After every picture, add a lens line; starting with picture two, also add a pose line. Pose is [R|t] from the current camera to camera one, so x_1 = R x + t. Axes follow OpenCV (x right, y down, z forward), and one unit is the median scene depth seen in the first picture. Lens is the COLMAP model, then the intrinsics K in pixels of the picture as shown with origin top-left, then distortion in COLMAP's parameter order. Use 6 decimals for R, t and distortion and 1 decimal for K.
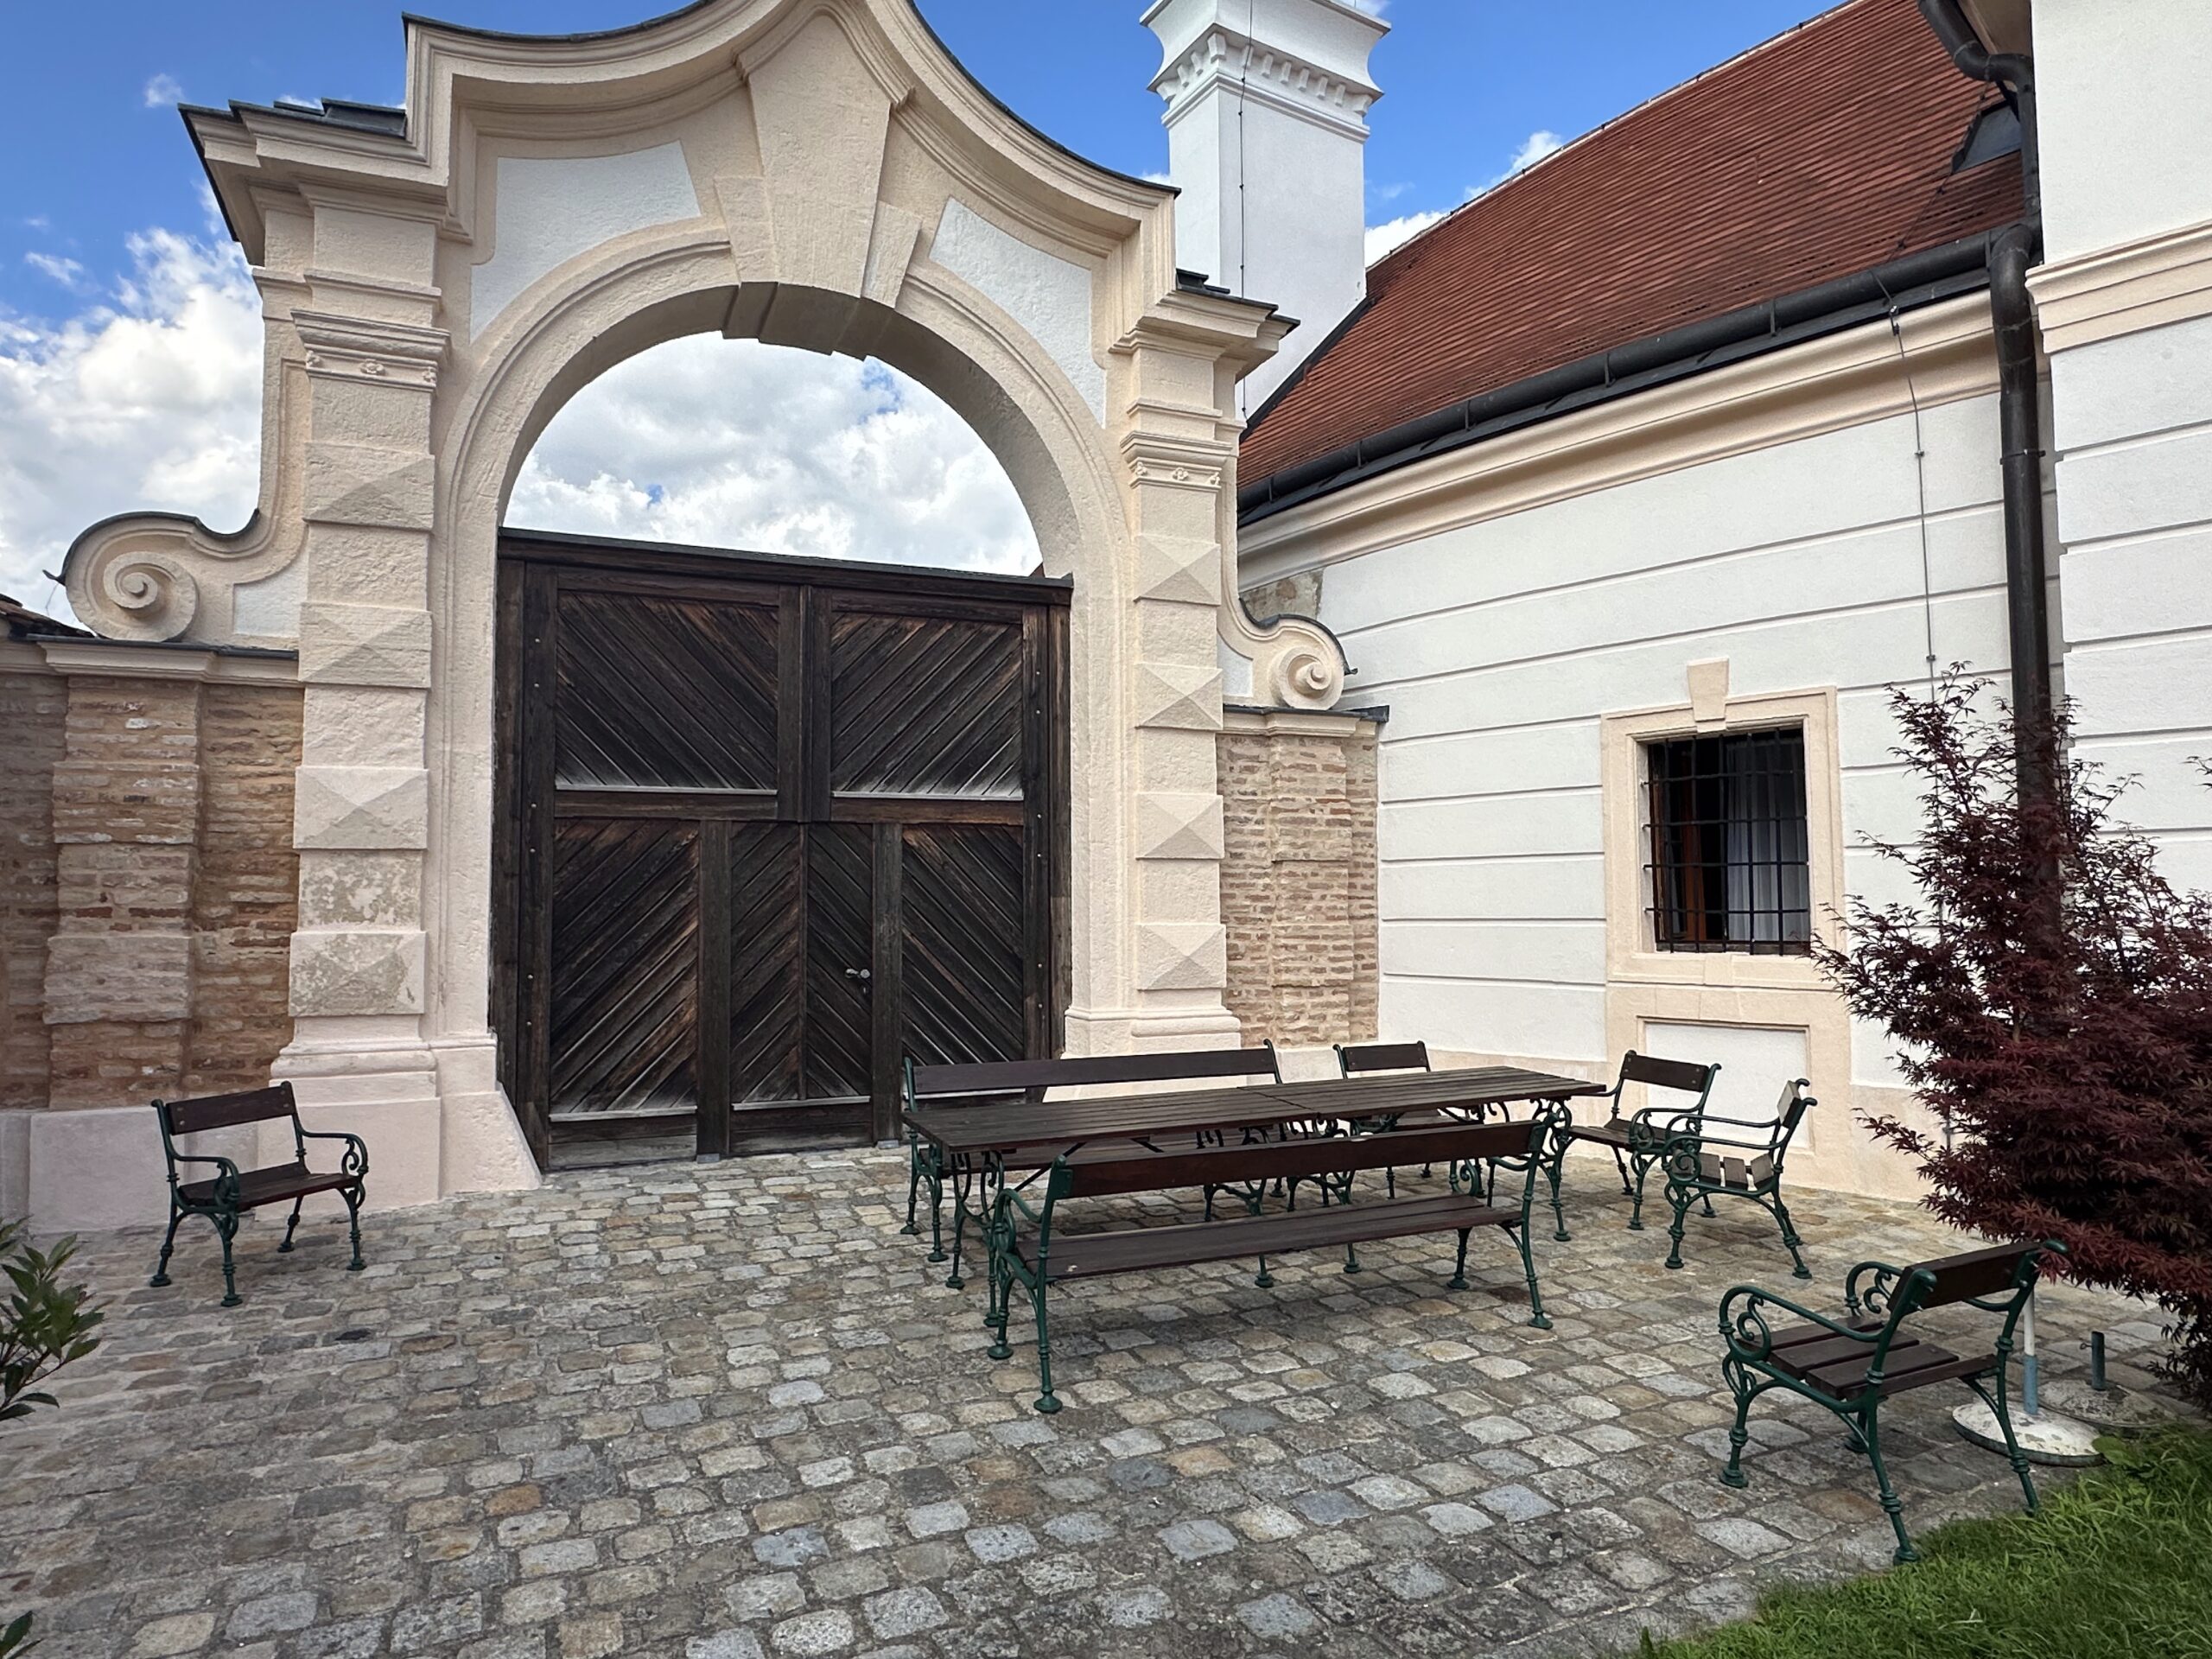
lens RADIAL K [[1359.6, 0, 1106.0], [0, 1359.6, 829.5], [0, 0, 1]] dist [0.000331, 0.000511]
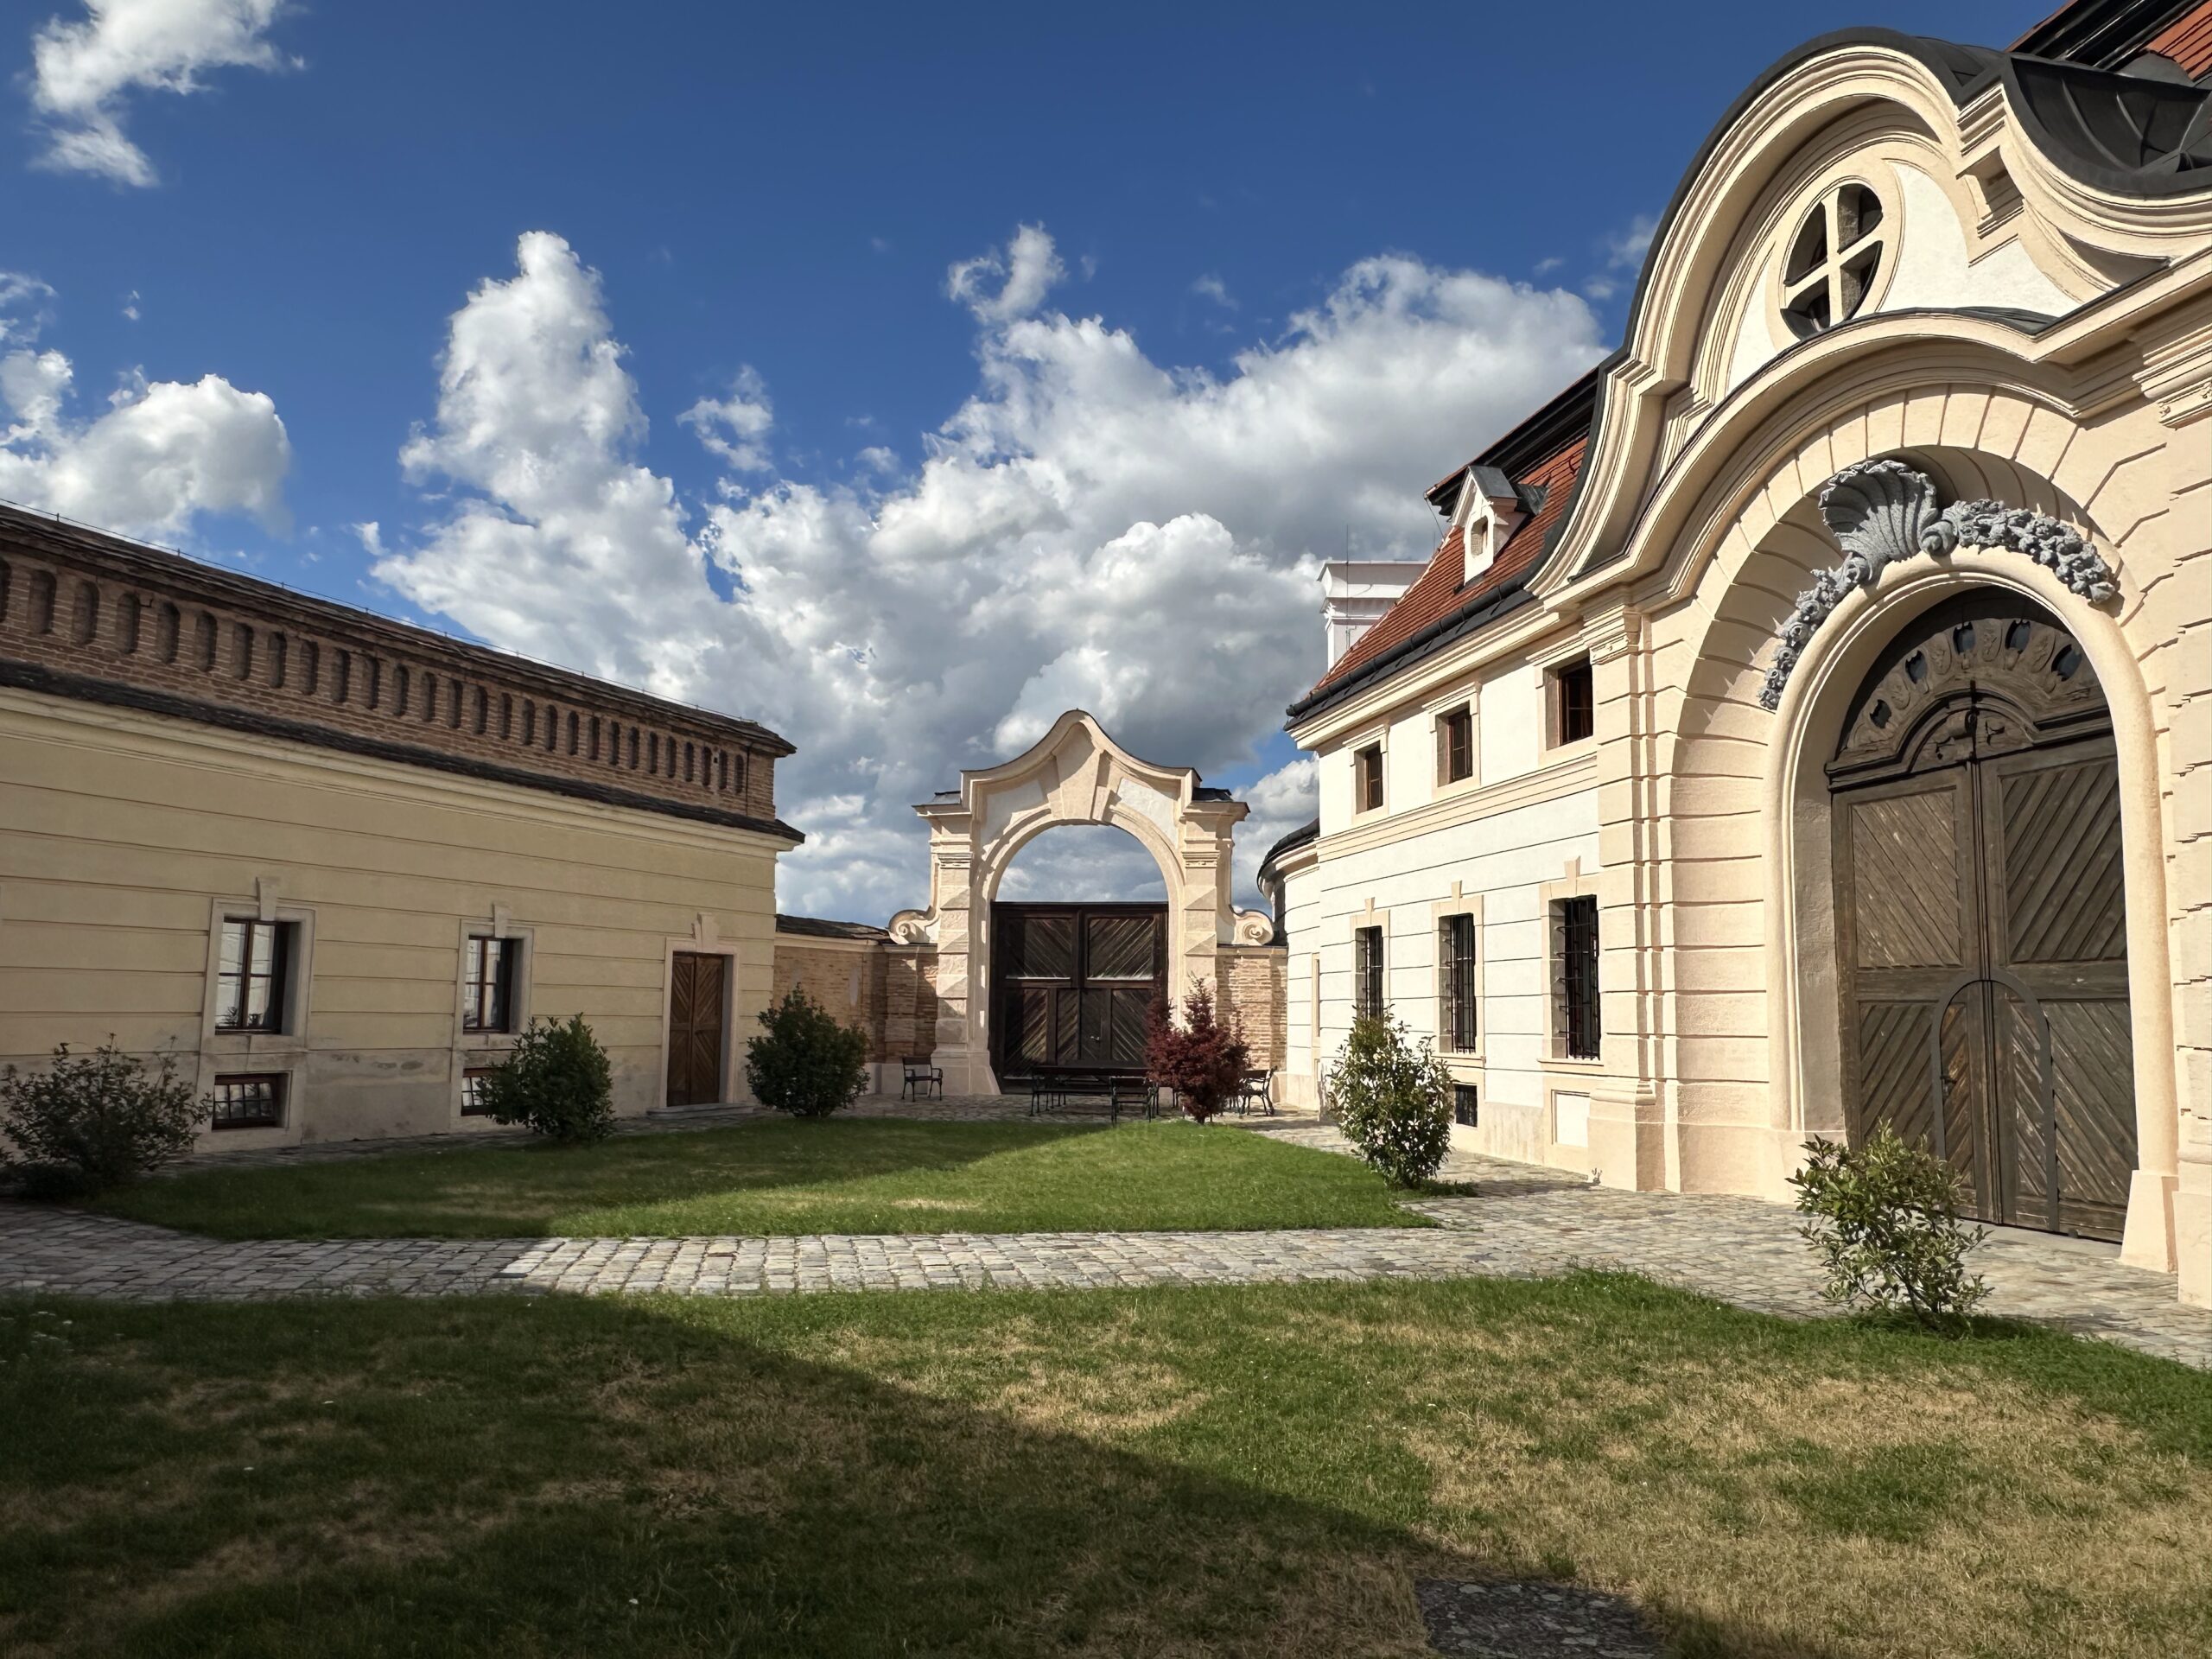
lens RADIAL K [[1572.2, 0, 1106.0], [0, 1572.2, 829.5], [0, 0, 1]] dist [-0.000371, -0.000029]
pose [[0.832956, -0.051817, -0.550907, 2.035473], [0.012876, 0.997151, -0.074321, -0.110749], [0.553189, 0.054813, 0.831251, -2.193781]]
